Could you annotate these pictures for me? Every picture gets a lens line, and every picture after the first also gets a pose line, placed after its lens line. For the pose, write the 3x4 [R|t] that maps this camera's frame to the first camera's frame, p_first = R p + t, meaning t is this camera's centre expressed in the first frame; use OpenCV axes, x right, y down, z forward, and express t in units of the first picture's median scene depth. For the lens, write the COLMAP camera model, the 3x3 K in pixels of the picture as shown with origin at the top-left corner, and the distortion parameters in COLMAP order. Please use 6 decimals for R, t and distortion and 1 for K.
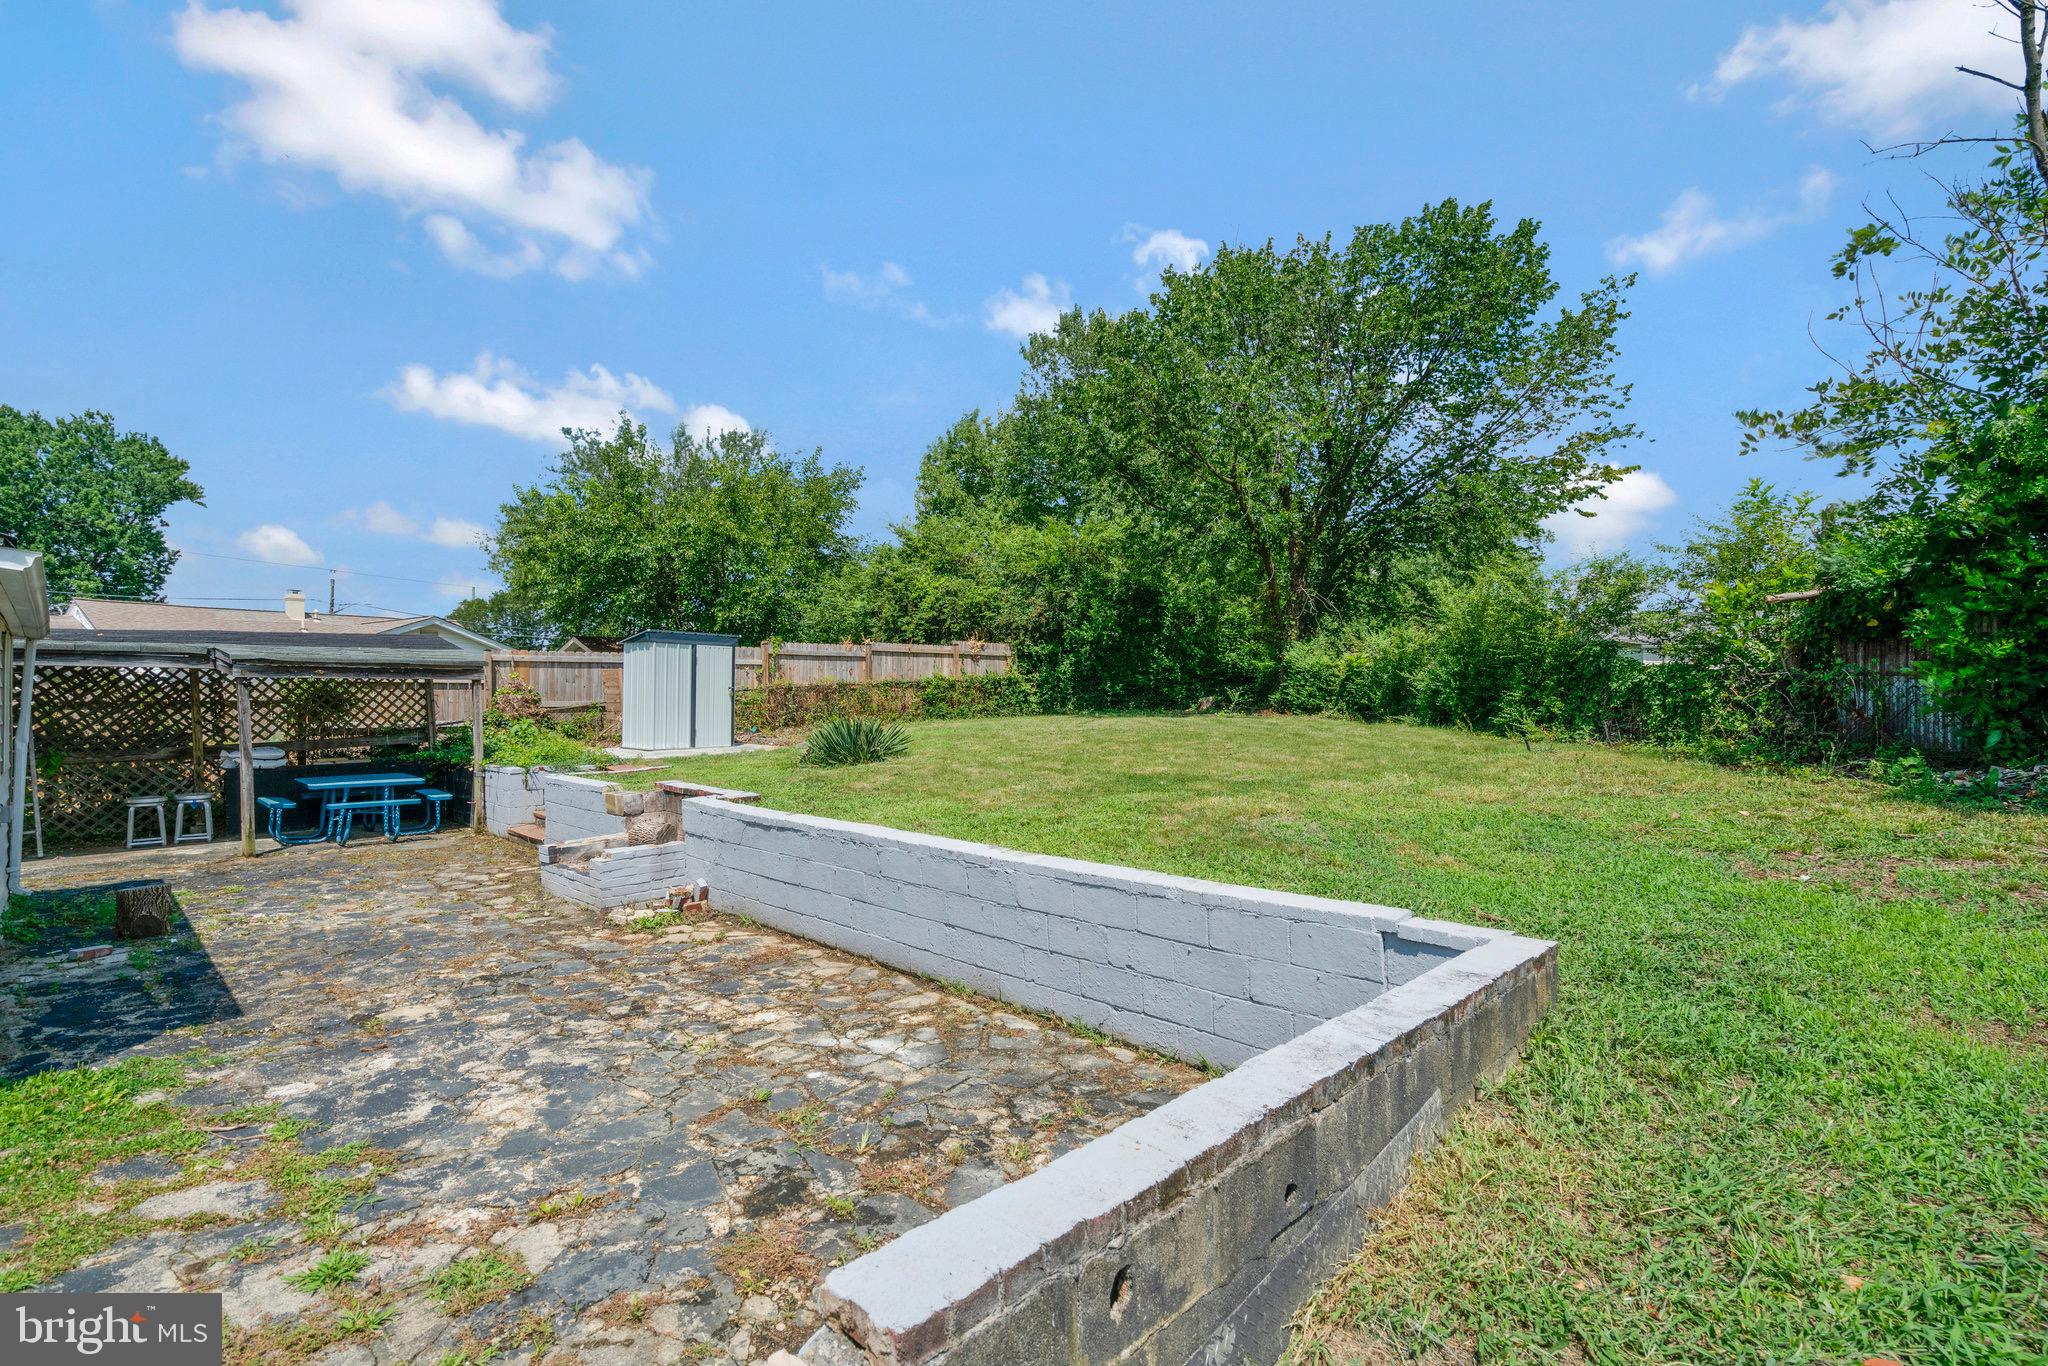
lens RADIAL K [[946.0, 0, 995.9], [0, 946.0, 749.8], [0, 0, 1]] dist [-0.002731, 0.002278]
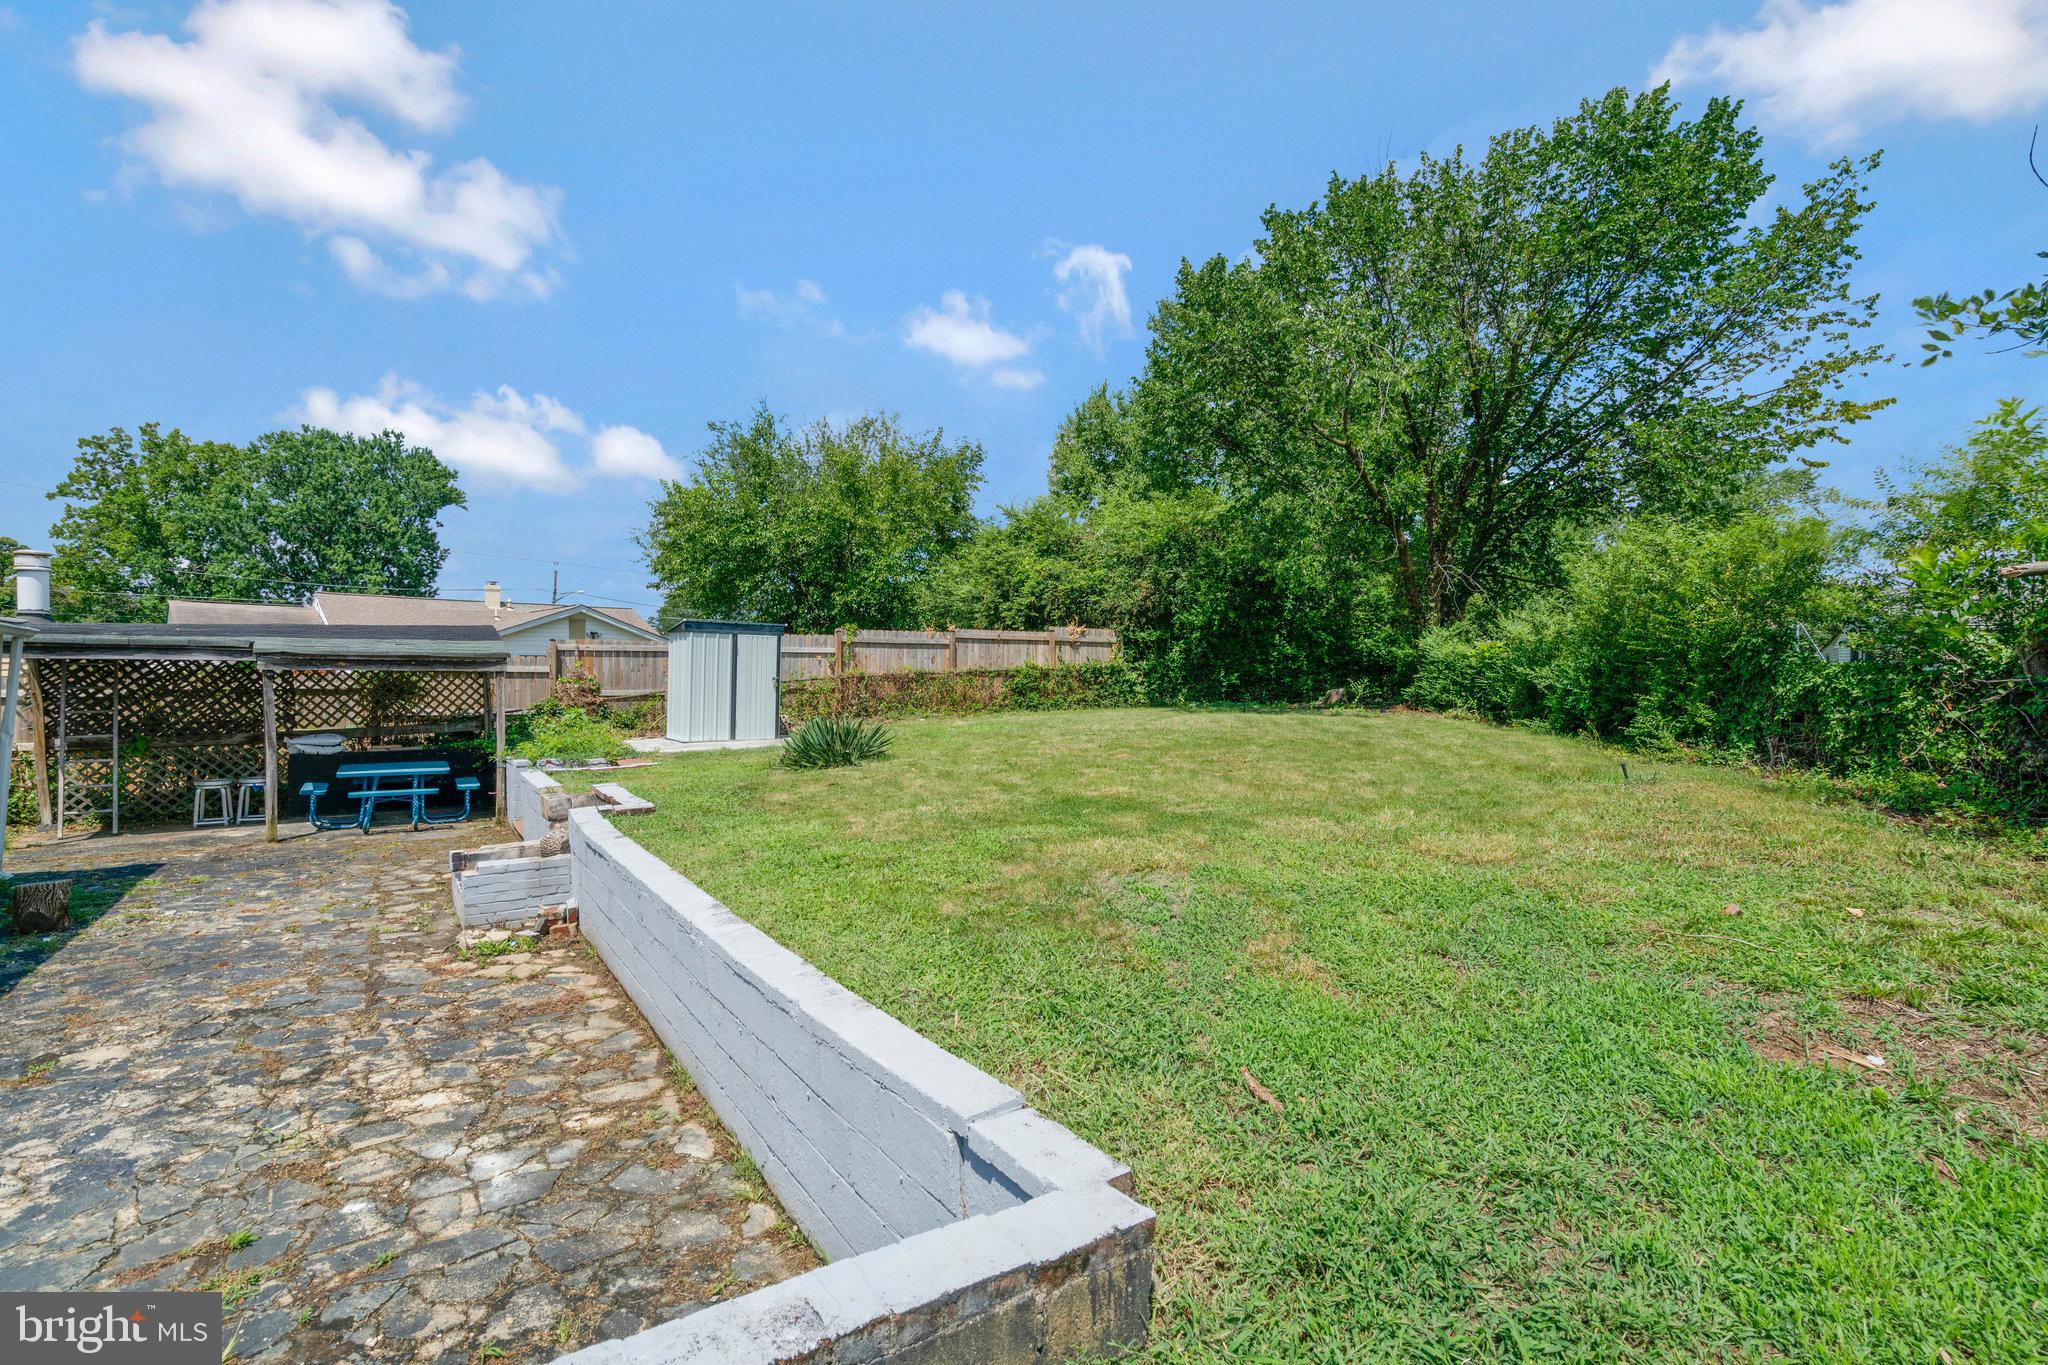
lens RADIAL K [[946.0, 0, 991.9], [0, 946.0, 714.6], [0, 0, 1]] dist [-0.002731, 0.002278]
pose [[0.976999, 0.015177, -0.212701, 0.138754], [-0.018718, 0.999718, -0.014646, -0.017858], [0.212419, 0.018291, 0.977008, 0.097842]]
